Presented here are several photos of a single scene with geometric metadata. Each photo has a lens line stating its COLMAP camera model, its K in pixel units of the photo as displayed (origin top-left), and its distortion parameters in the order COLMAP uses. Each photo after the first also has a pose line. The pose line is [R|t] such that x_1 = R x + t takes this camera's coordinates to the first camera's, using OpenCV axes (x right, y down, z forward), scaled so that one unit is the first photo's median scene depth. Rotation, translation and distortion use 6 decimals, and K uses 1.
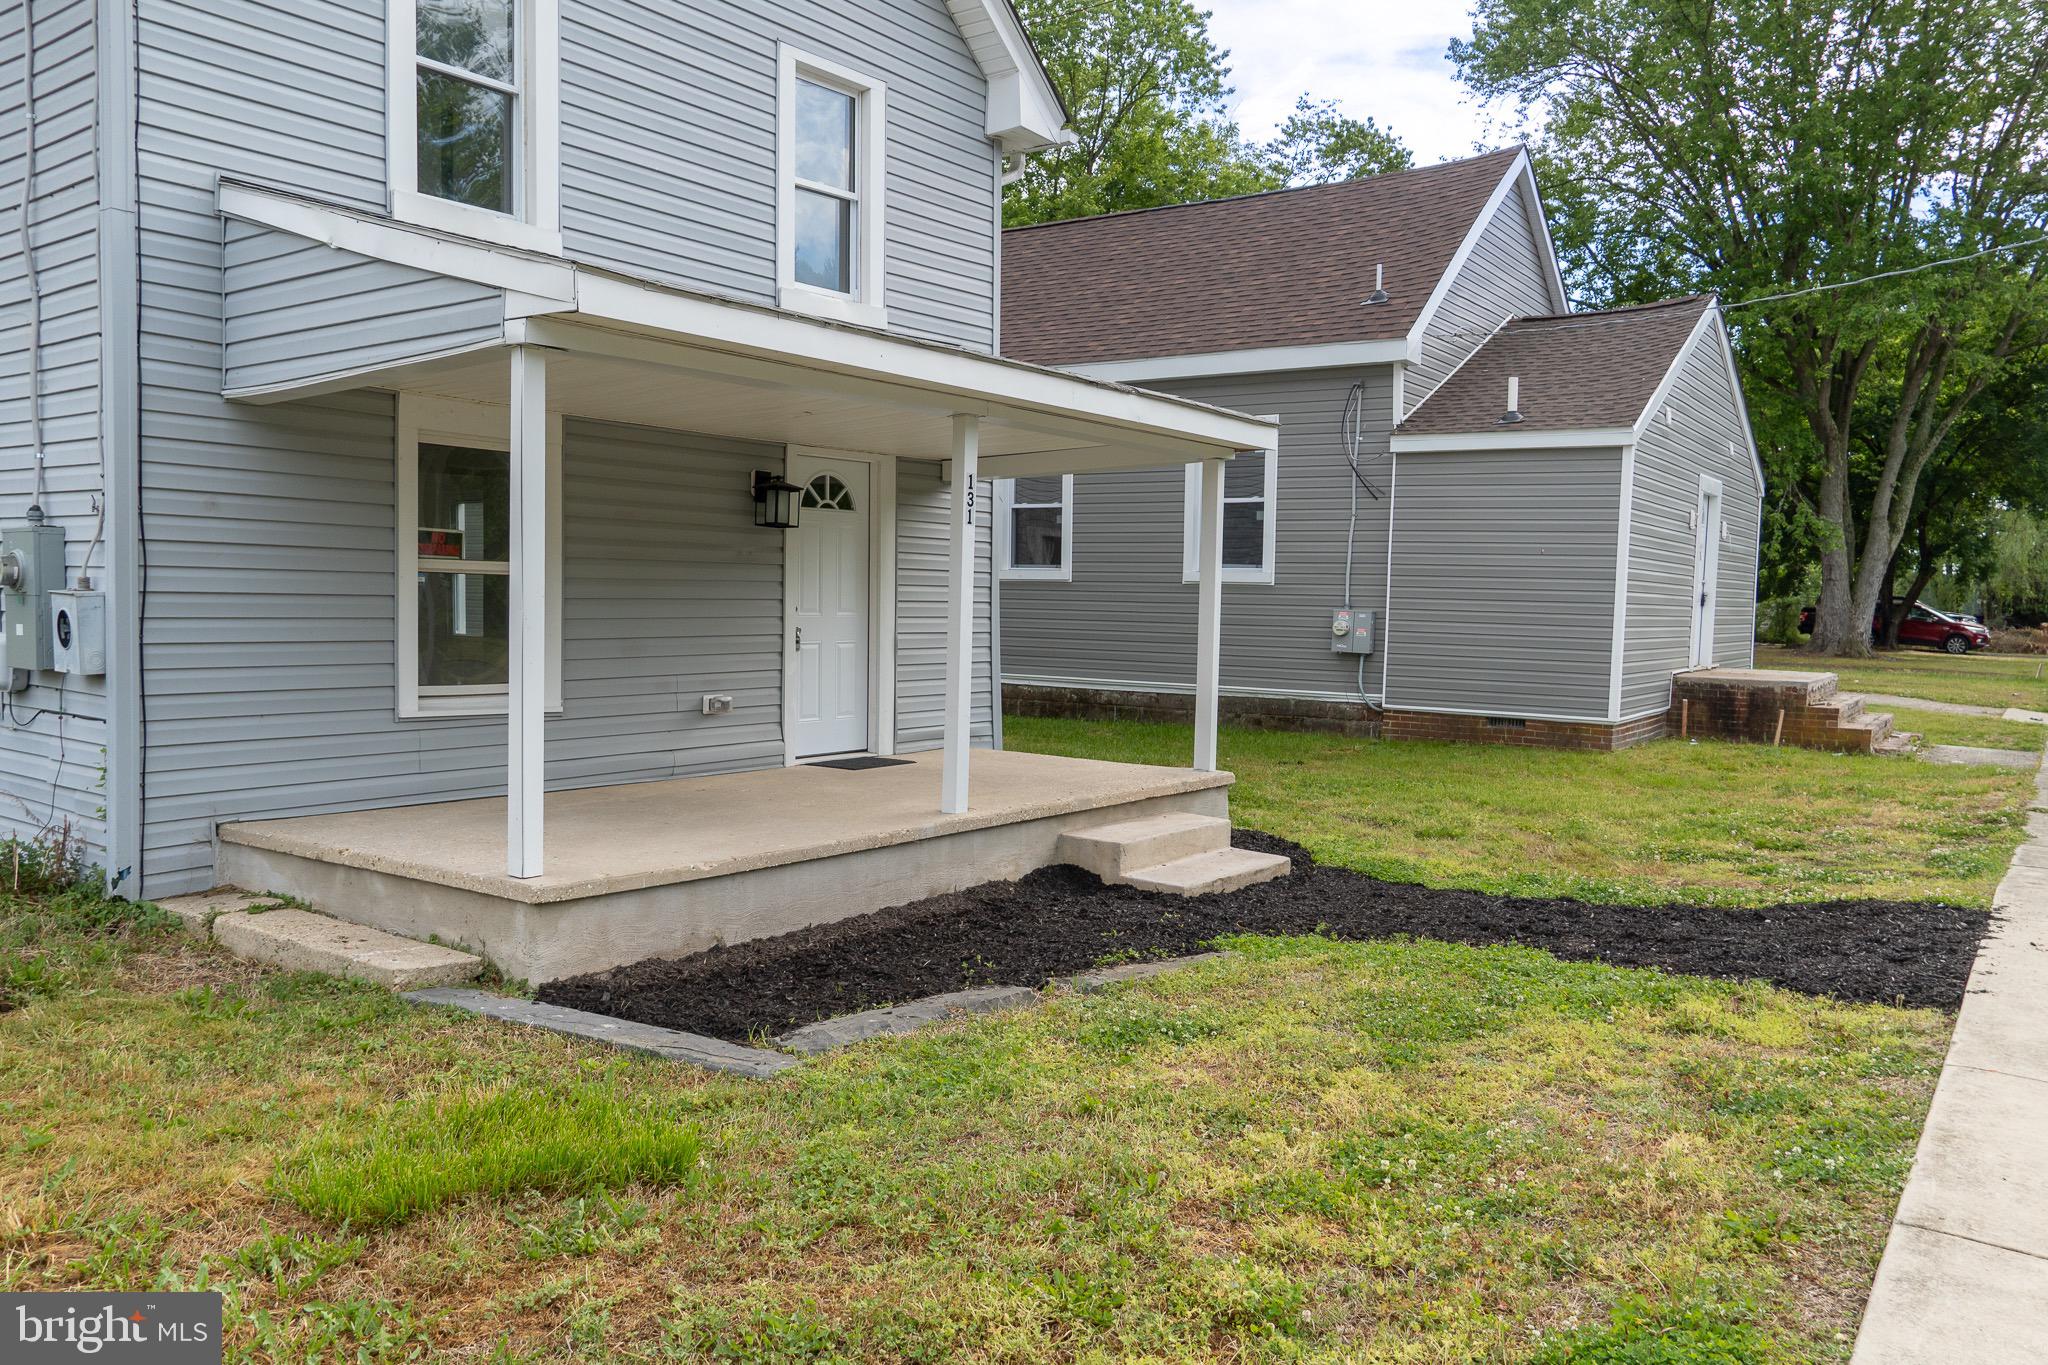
lens RADIAL K [[1558.7, 0, 1024.0], [0, 1558.7, 682.5], [0, 0, 1]] dist [-0.009901, -0.010011]
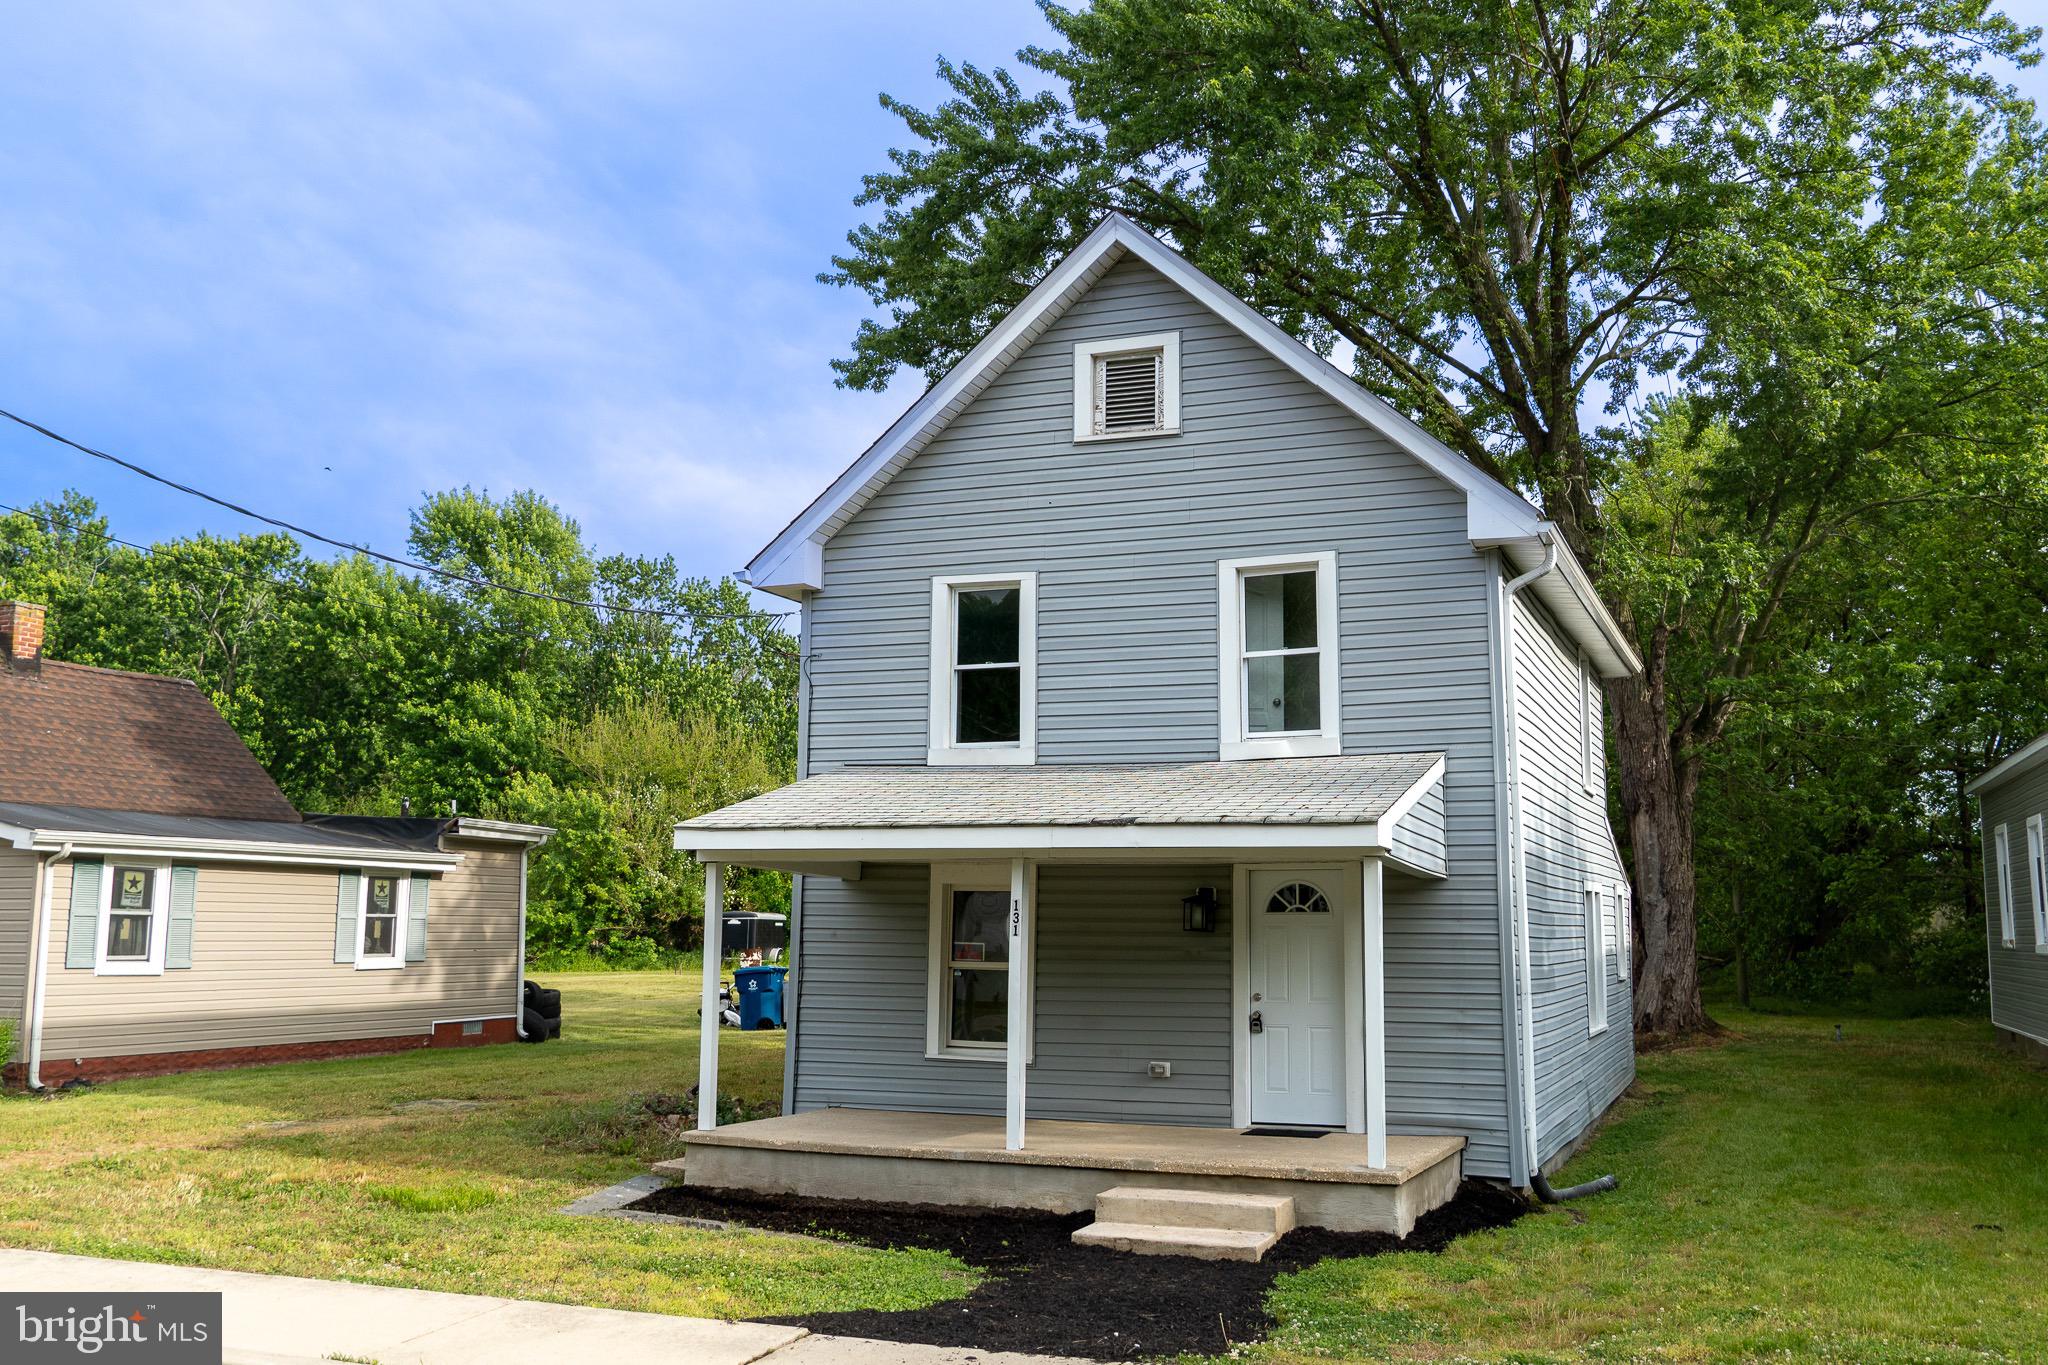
lens RADIAL K [[1558.7, 0, 1024.0], [0, 1558.7, 682.5], [0, 0, 1]] dist [-0.009901, -0.010011]
pose [[0.297181, -0.189040, -0.935921, 1.155558], [-0.071202, 0.973088, -0.219156, -0.008735], [0.952163, 0.131768, 0.275723, 0.553020]]
